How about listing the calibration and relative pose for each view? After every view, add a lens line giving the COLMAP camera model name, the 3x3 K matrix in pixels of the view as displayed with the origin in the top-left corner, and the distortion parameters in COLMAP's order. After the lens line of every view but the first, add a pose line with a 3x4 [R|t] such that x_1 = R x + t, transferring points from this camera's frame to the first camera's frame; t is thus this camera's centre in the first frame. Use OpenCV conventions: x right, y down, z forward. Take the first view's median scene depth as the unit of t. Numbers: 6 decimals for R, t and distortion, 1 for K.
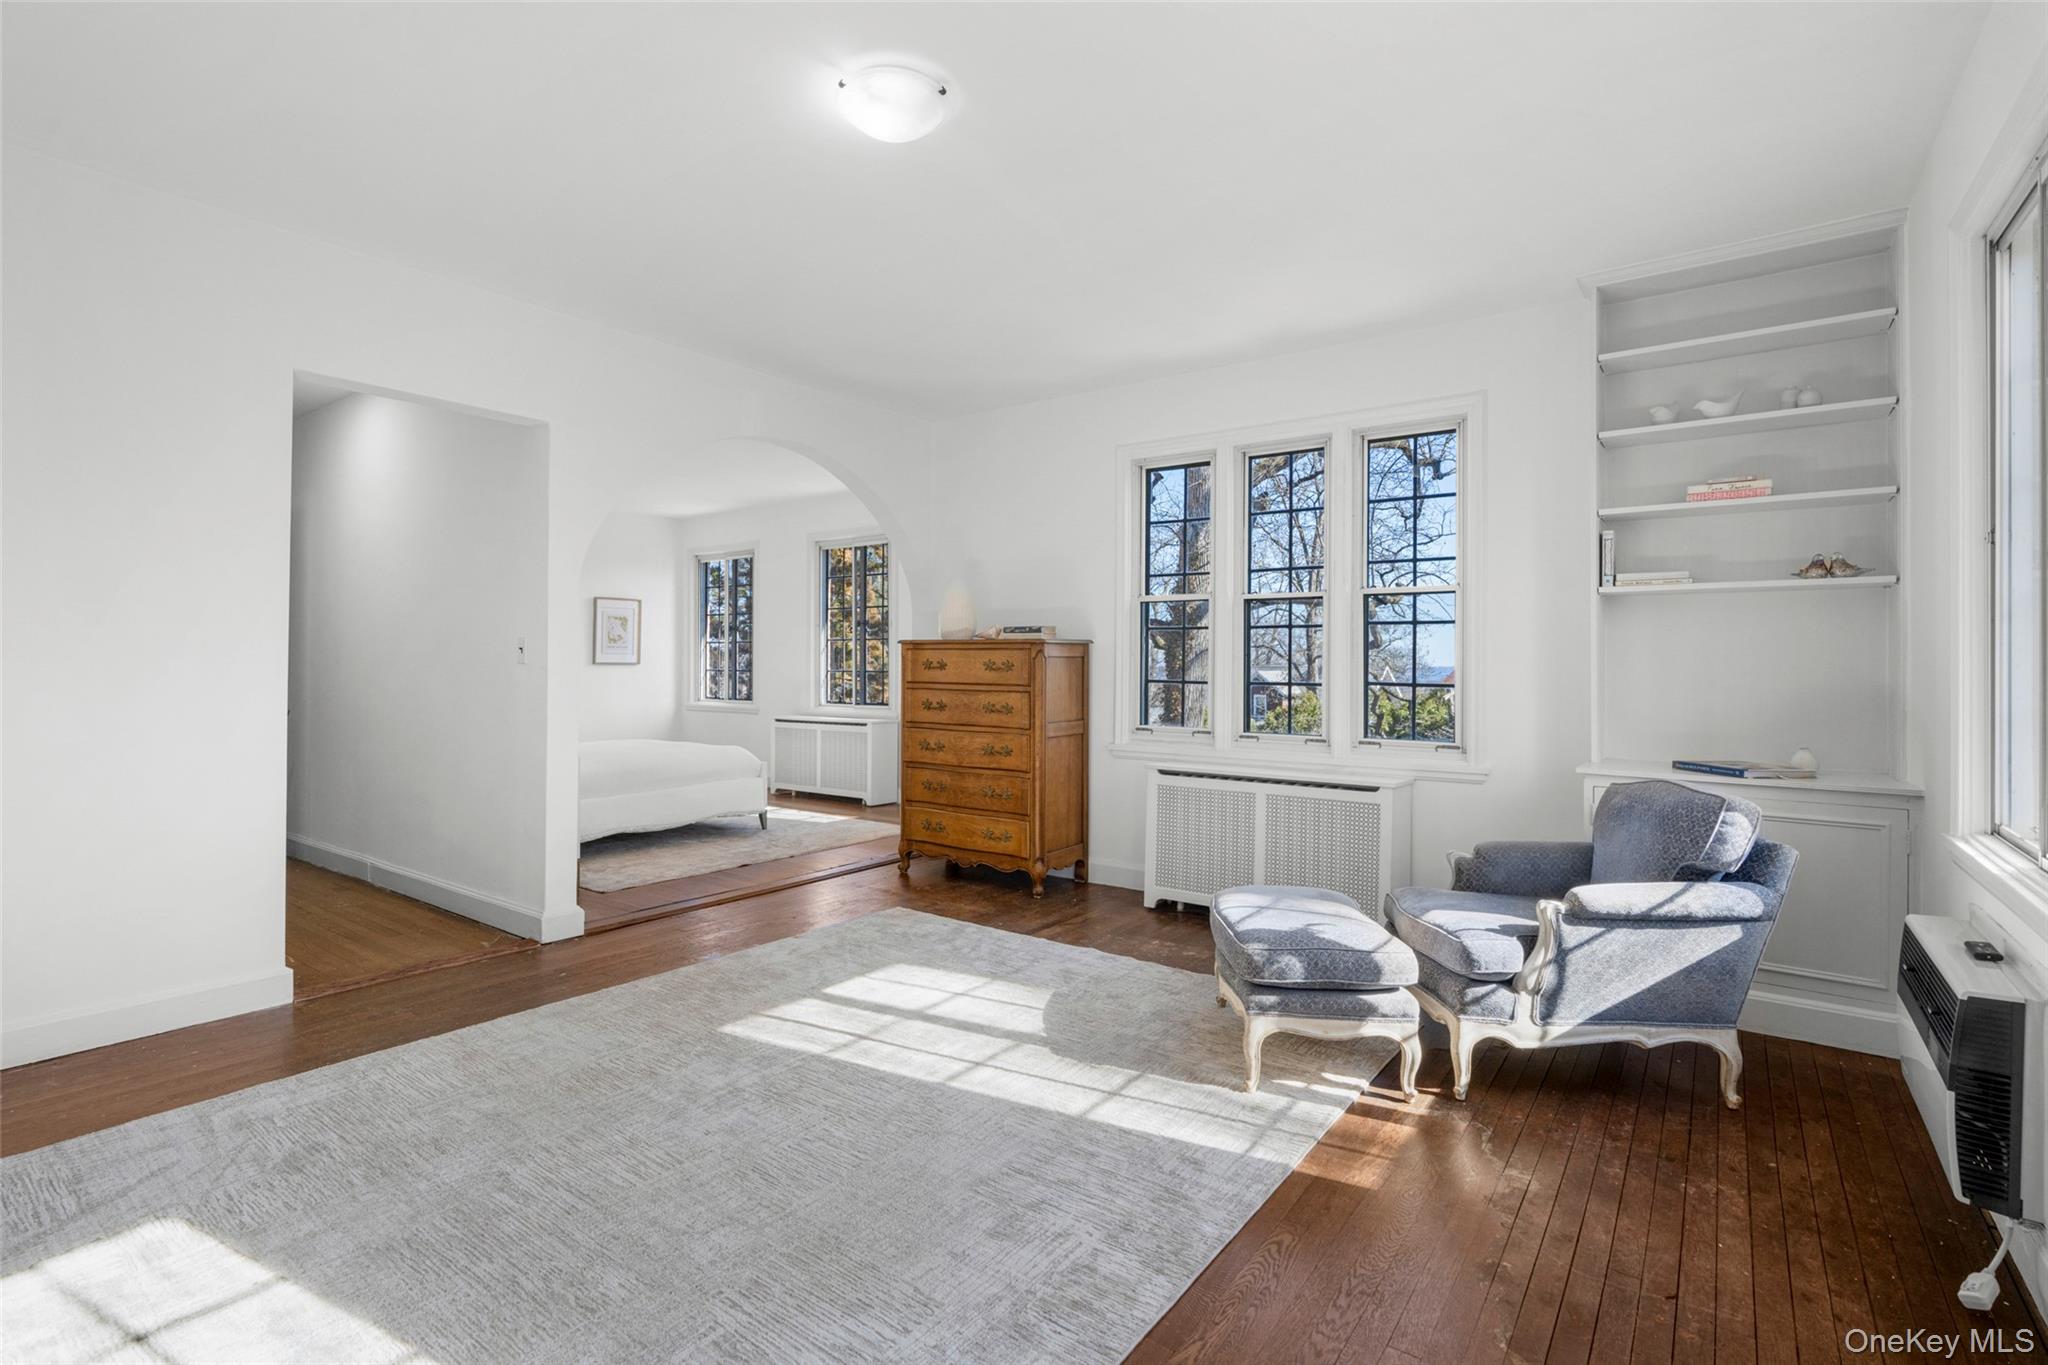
lens RADIAL K [[940.5, 0, 1021.5], [0, 940.5, 673.9], [0, 0, 1]] dist [-0.000601, 0.000259]
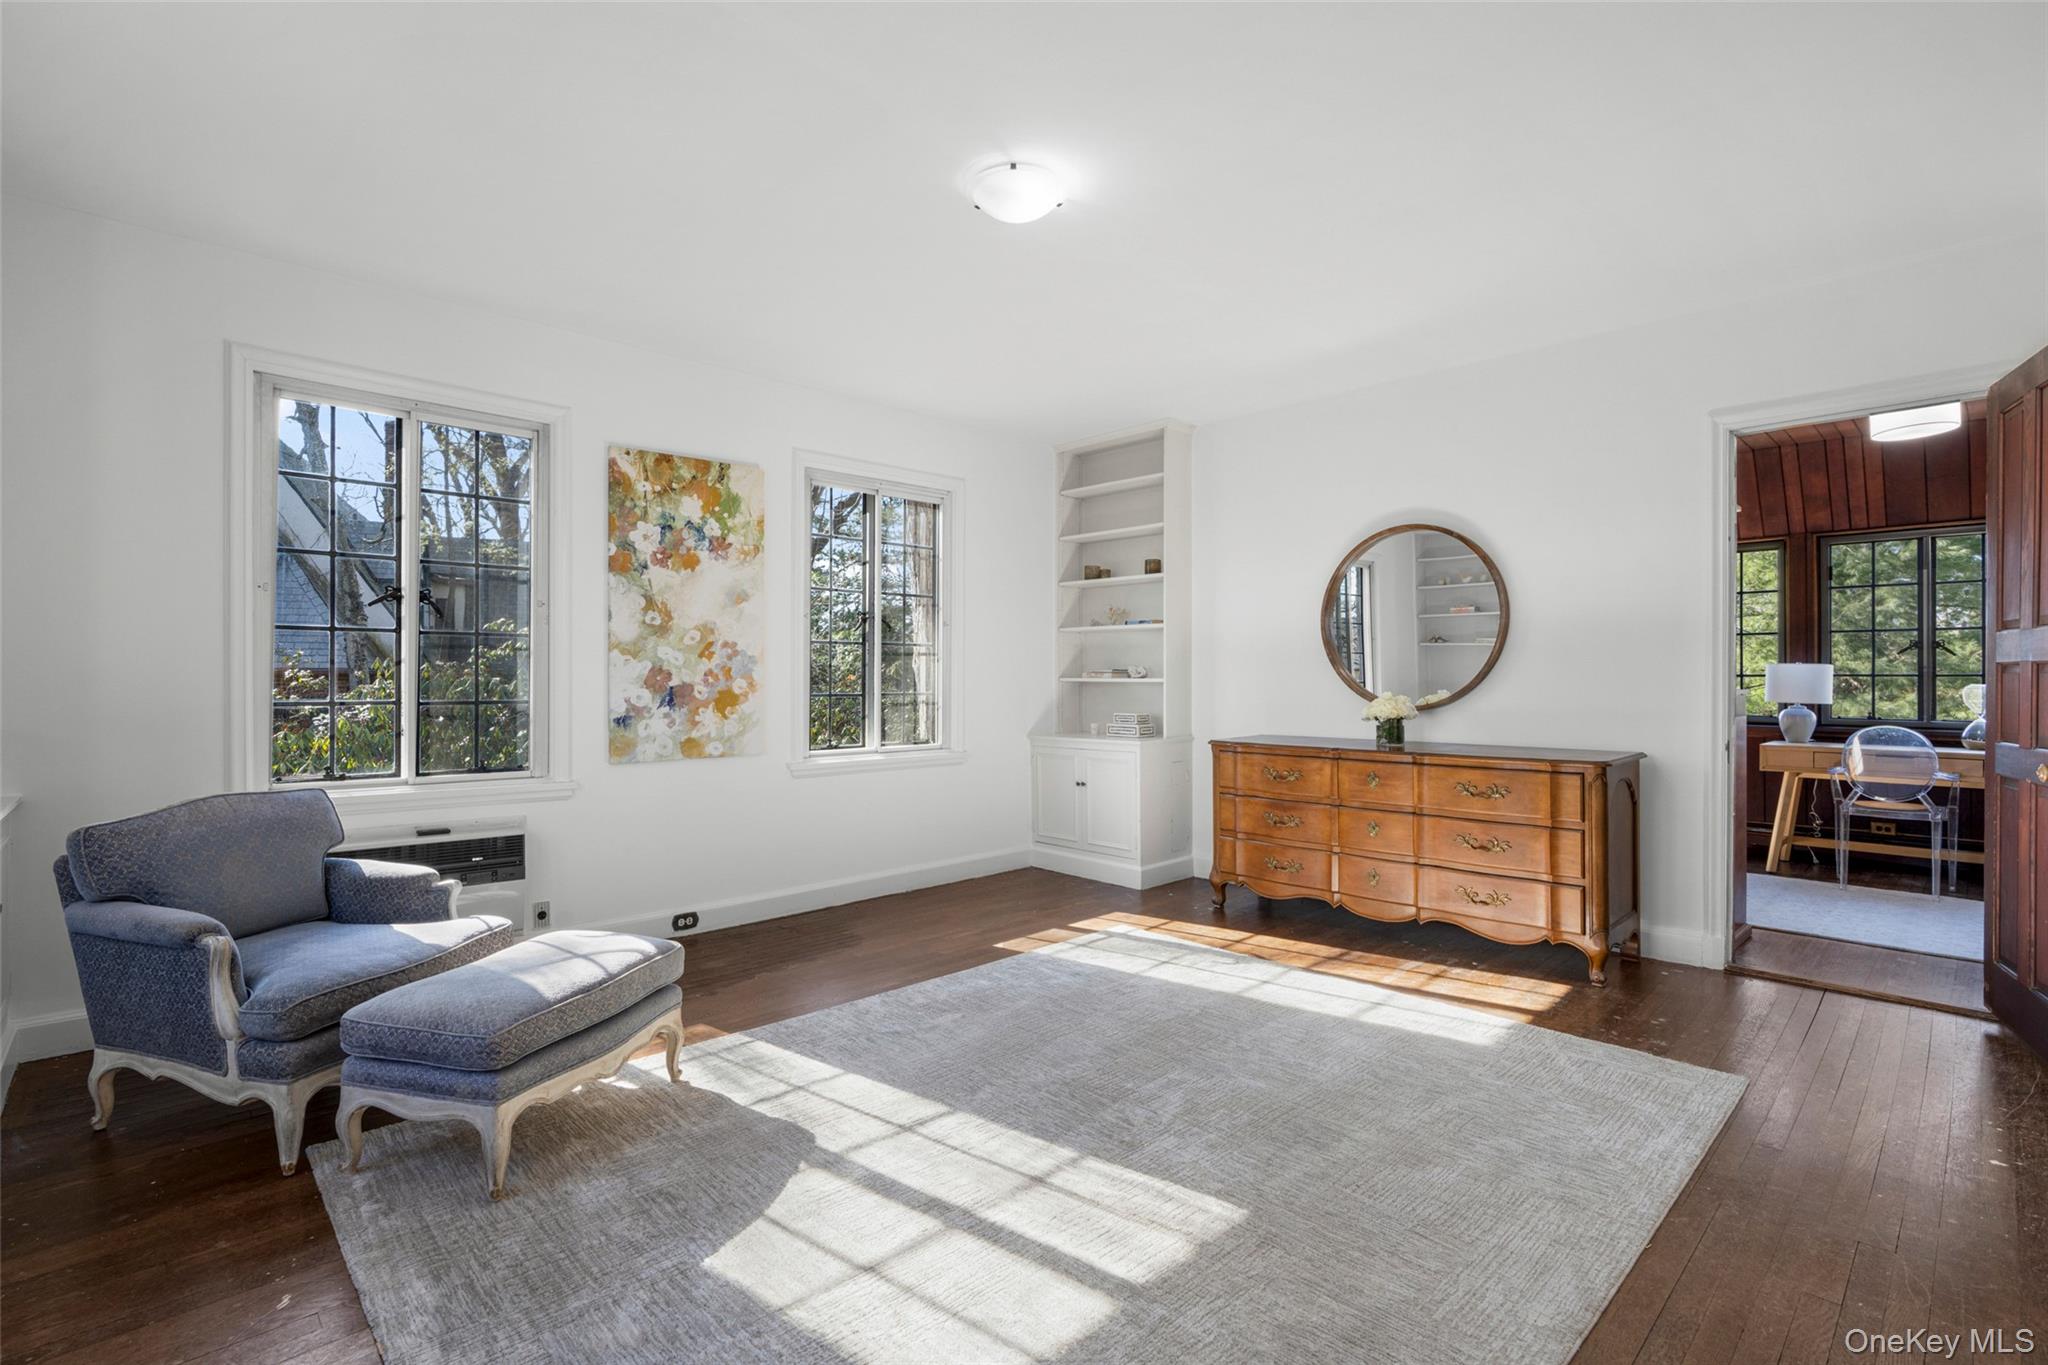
lens RADIAL K [[940.5, 0, 1021.5], [0, 940.5, 673.9], [0, 0, 1]] dist [-0.000601, 0.000259]
pose [[-0.982358, -0.003827, 0.186971, -0.292184], [-0.004476, 0.999985, -0.003048, -0.006182], [-0.186956, -0.003832, -0.982361, 1.729464]]
